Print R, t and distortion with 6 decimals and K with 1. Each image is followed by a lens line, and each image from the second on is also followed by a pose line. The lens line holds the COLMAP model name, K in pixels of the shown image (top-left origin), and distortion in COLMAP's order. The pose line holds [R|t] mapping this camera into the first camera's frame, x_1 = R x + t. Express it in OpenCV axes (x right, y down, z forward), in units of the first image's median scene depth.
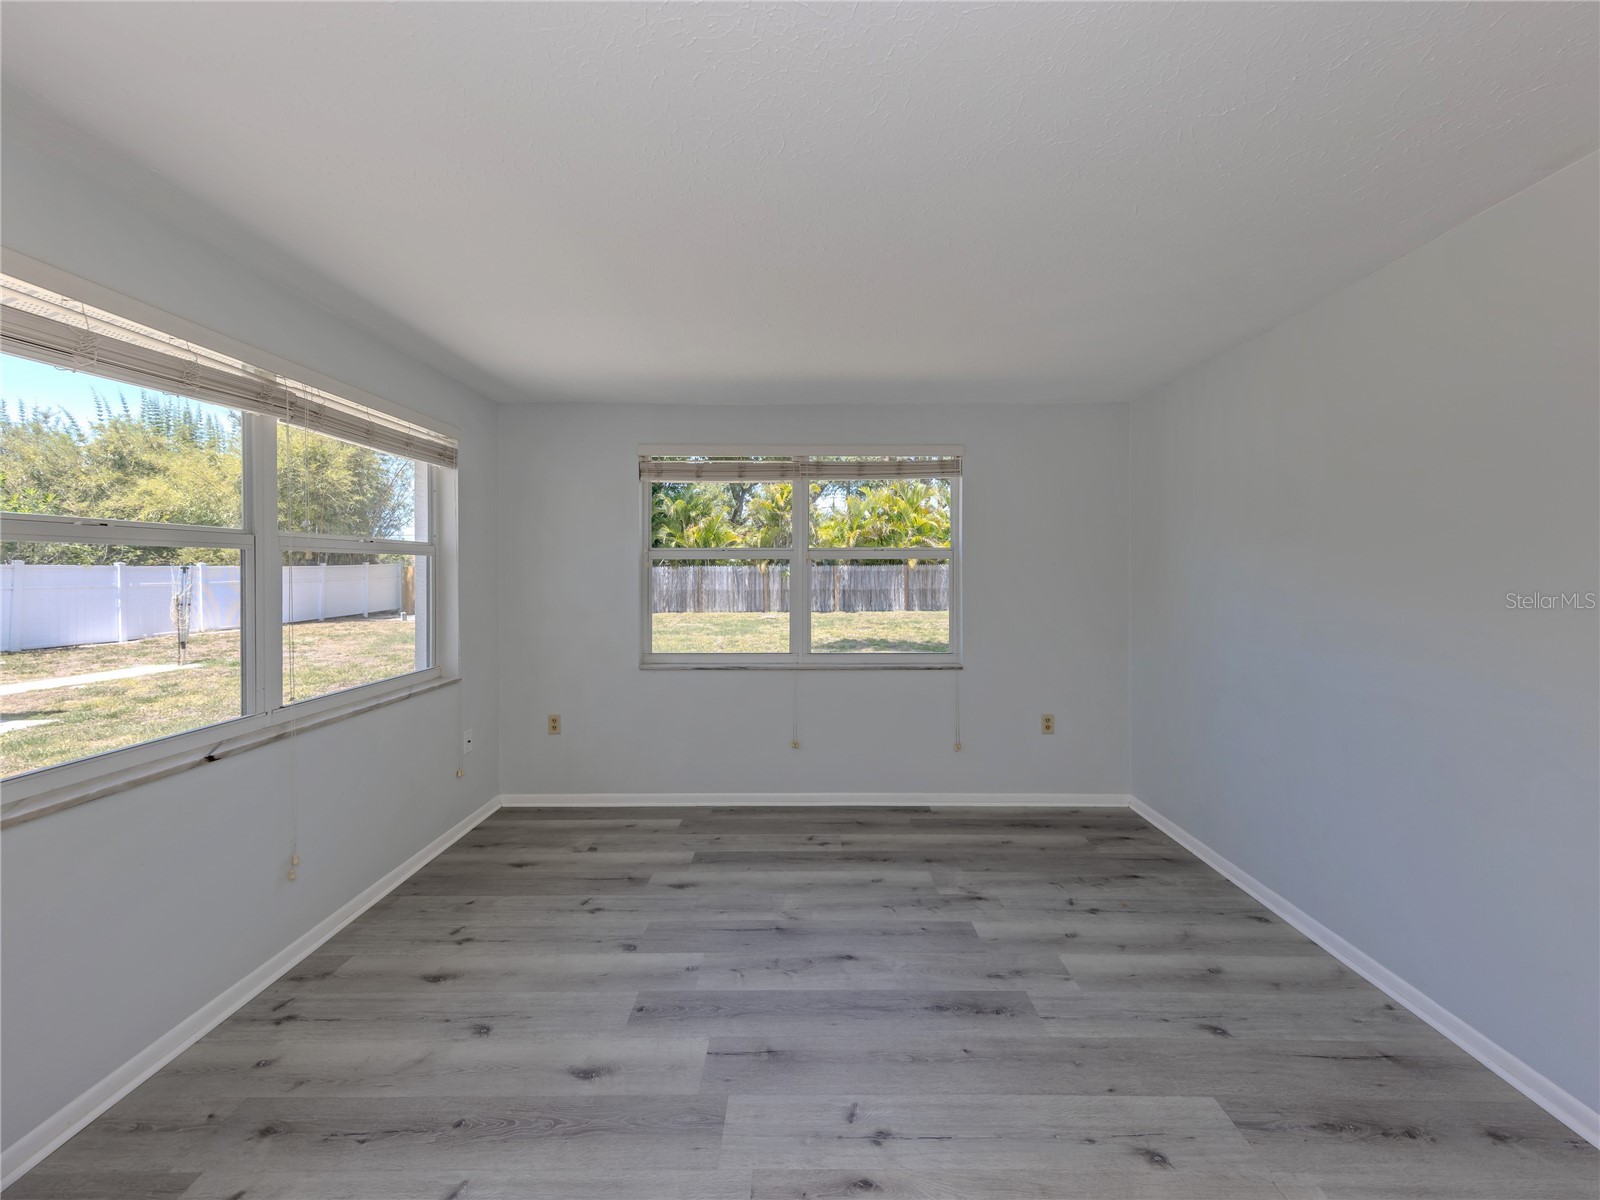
lens RADIAL K [[590.8, 0, 798.6], [0, 590.8, 570.0], [0, 0, 1]] dist [0.008566, -0.001828]
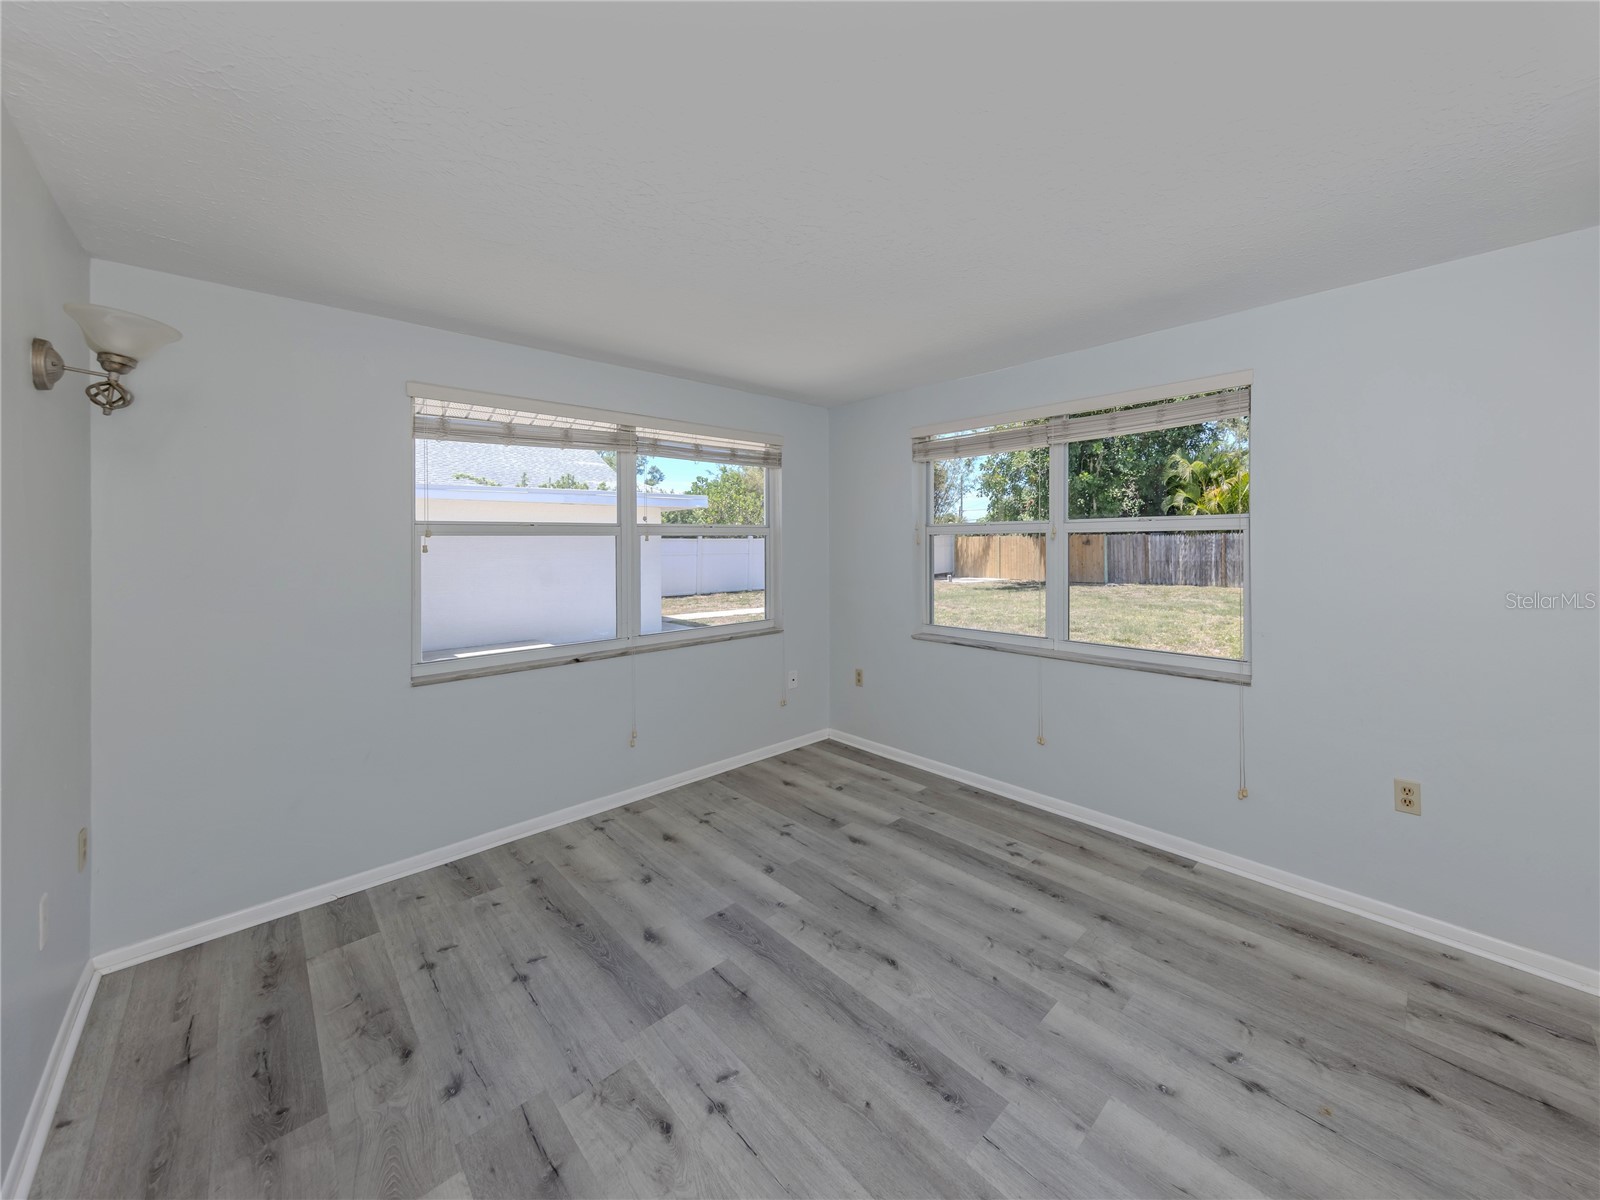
lens RADIAL K [[590.8, 0, 892.0], [0, 590.8, 532.5], [0, 0, 1]] dist [0.008566, -0.001828]
pose [[0.745736, -0.012544, -0.666123, 0.639534], [0.006562, 0.999913, -0.011484, -0.019887], [0.666209, 0.004192, 0.745753, 0.256004]]
